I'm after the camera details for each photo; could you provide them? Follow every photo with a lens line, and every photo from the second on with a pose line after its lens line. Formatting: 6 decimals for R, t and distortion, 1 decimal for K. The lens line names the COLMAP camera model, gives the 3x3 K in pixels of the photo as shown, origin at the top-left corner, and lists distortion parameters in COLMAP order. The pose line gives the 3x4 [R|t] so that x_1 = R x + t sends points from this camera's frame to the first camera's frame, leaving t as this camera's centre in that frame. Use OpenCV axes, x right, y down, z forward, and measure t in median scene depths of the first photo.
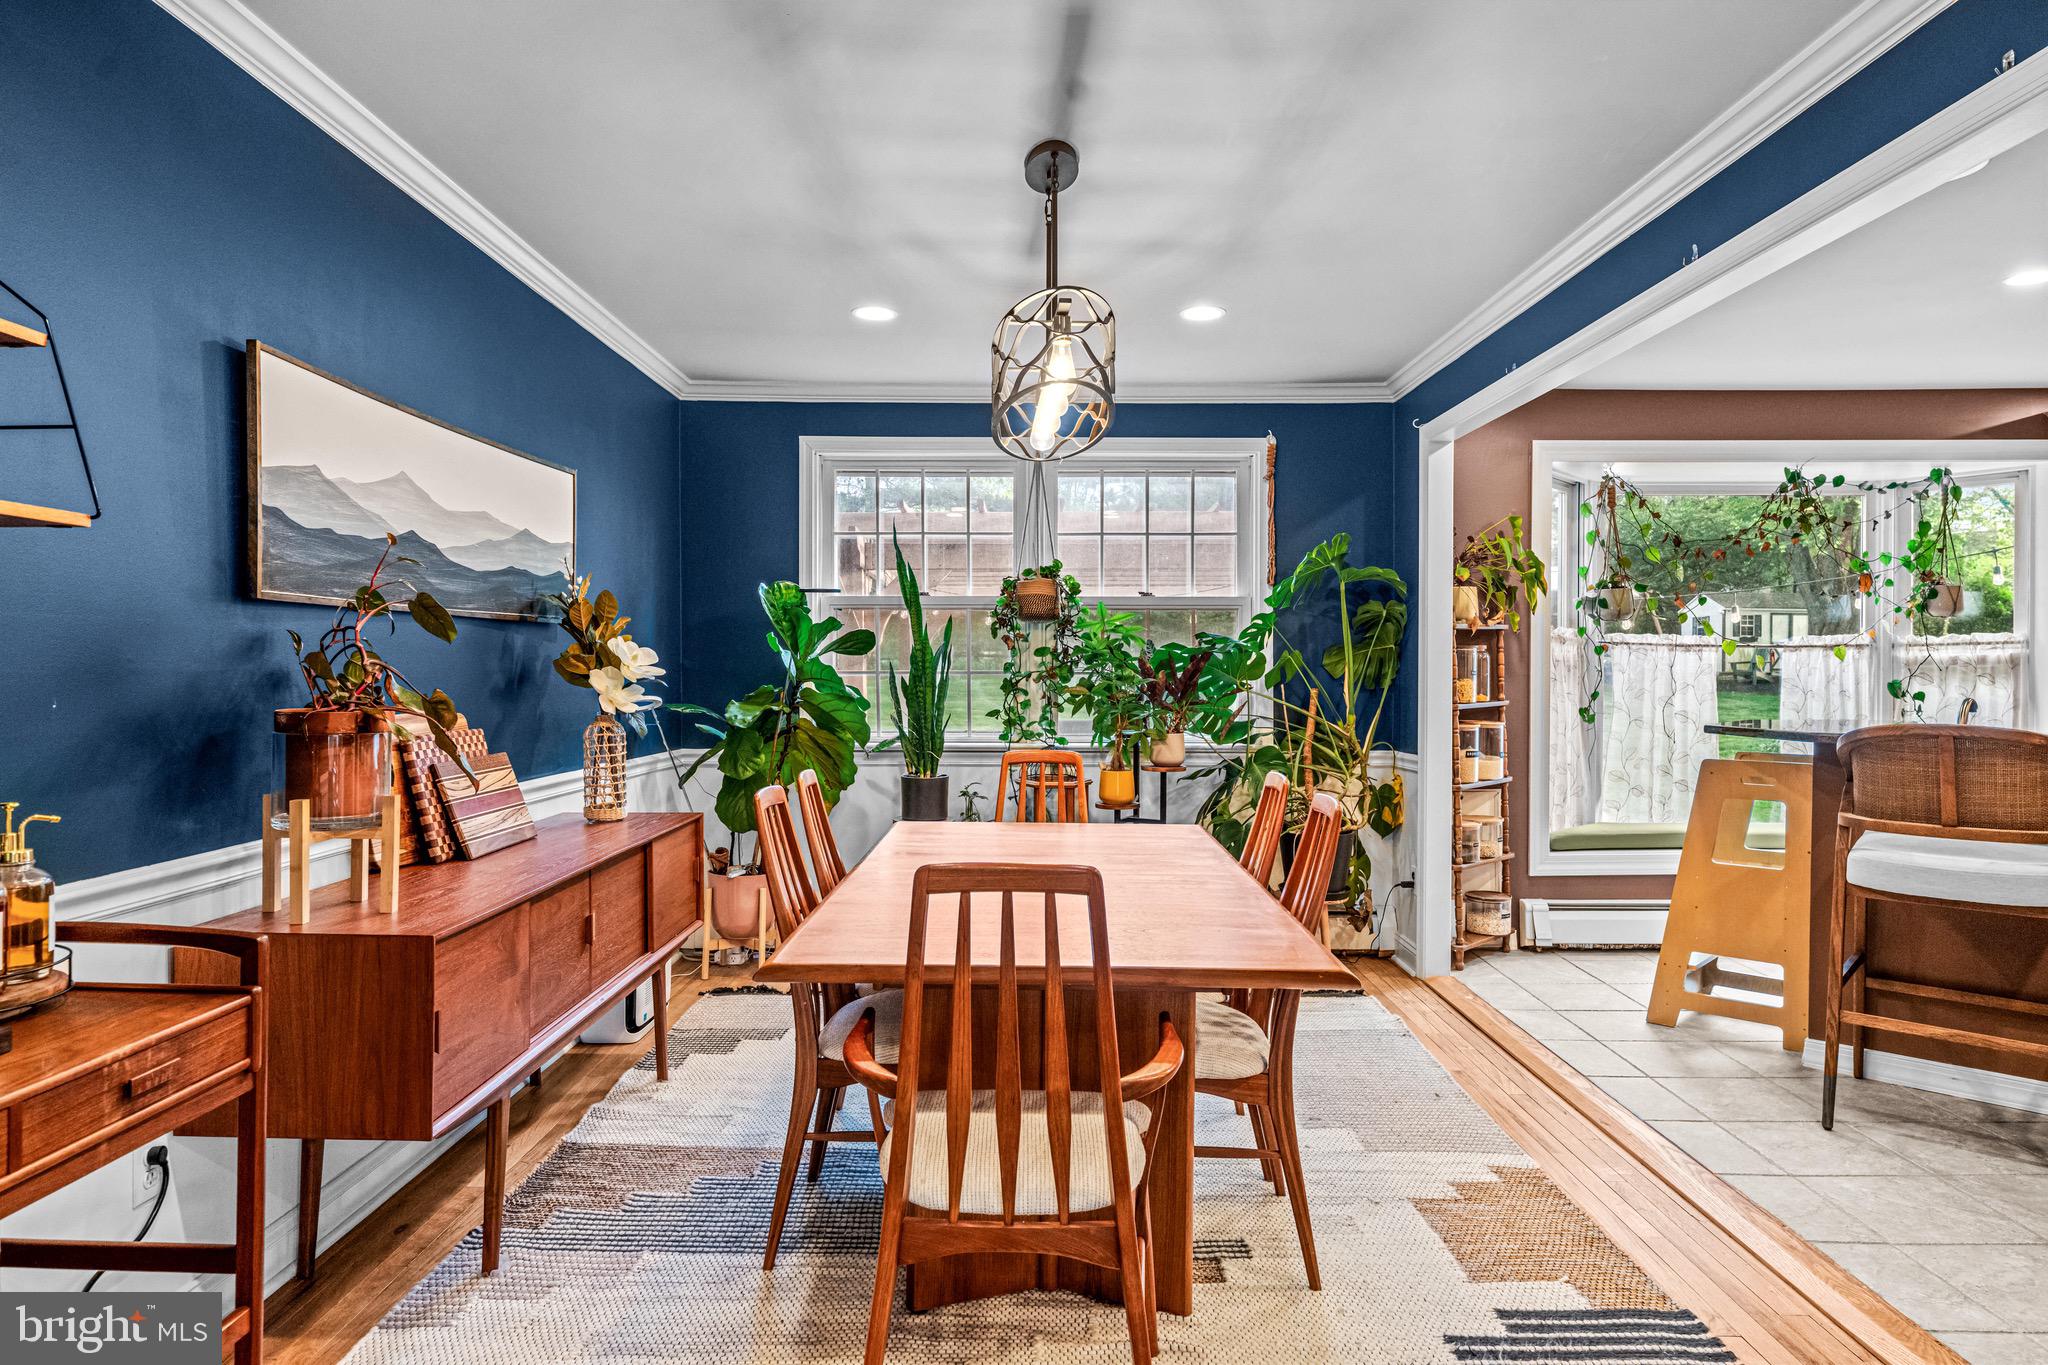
lens RADIAL K [[1208.0, 0, 1026.7], [0, 1208.0, 688.0], [0, 0, 1]] dist [0.005673, 0.000456]
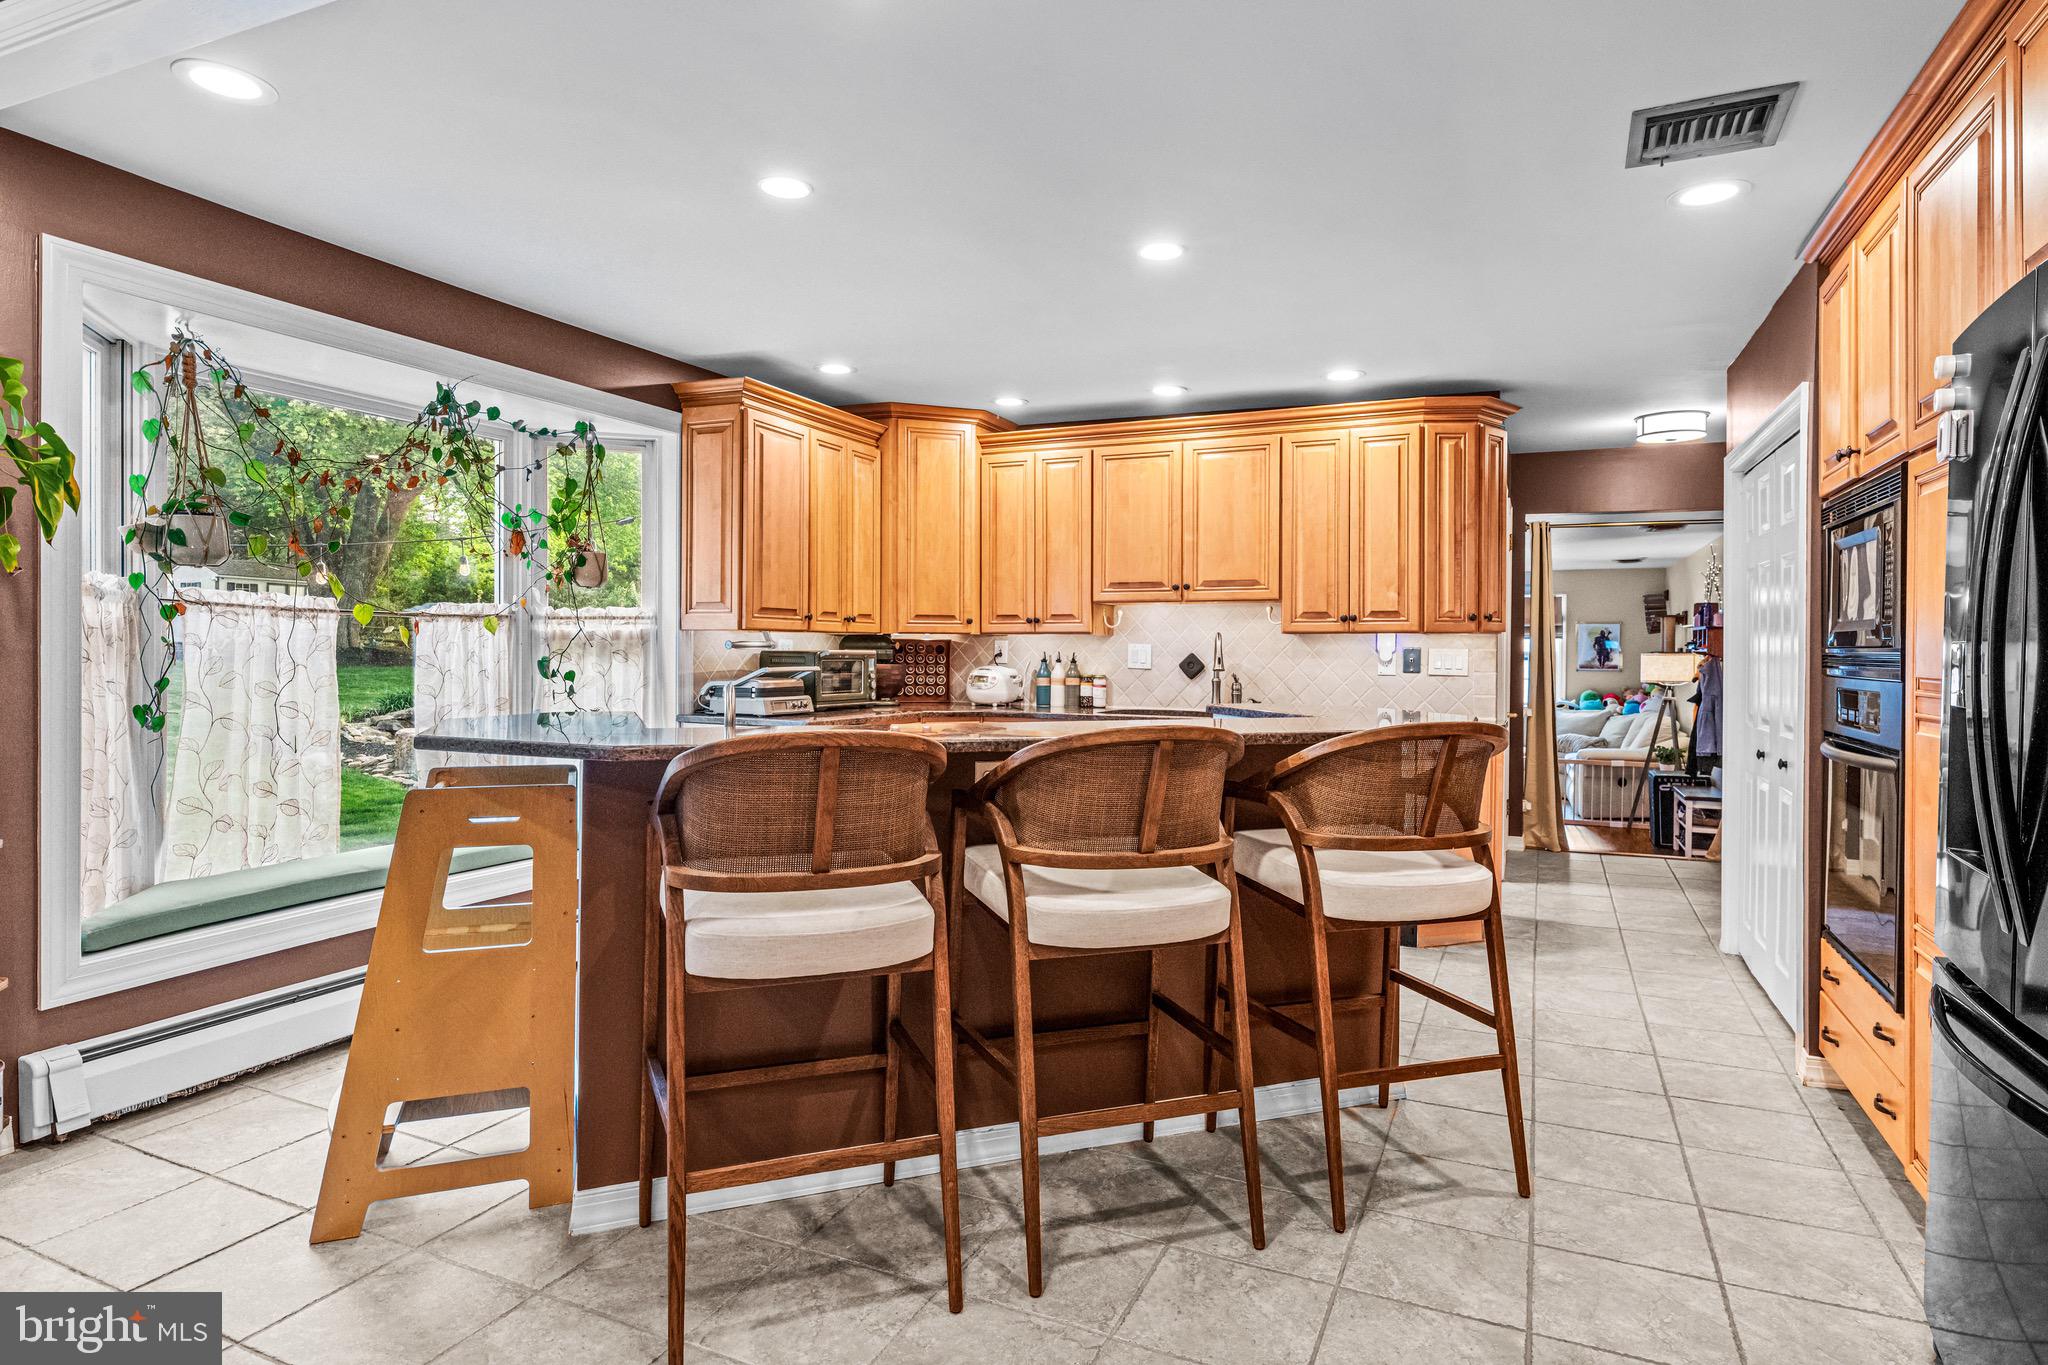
lens RADIAL K [[1129.8, 0, 1036.3], [0, 1129.8, 656.0], [0, 0, 1]] dist [-0.002185, 0.000281]
pose [[0.399613, -0.003407, 0.916677, 0.145708], [0.004525, 0.999988, 0.001744, -0.009200], [-0.916673, 0.003451, 0.399624, 0.440047]]
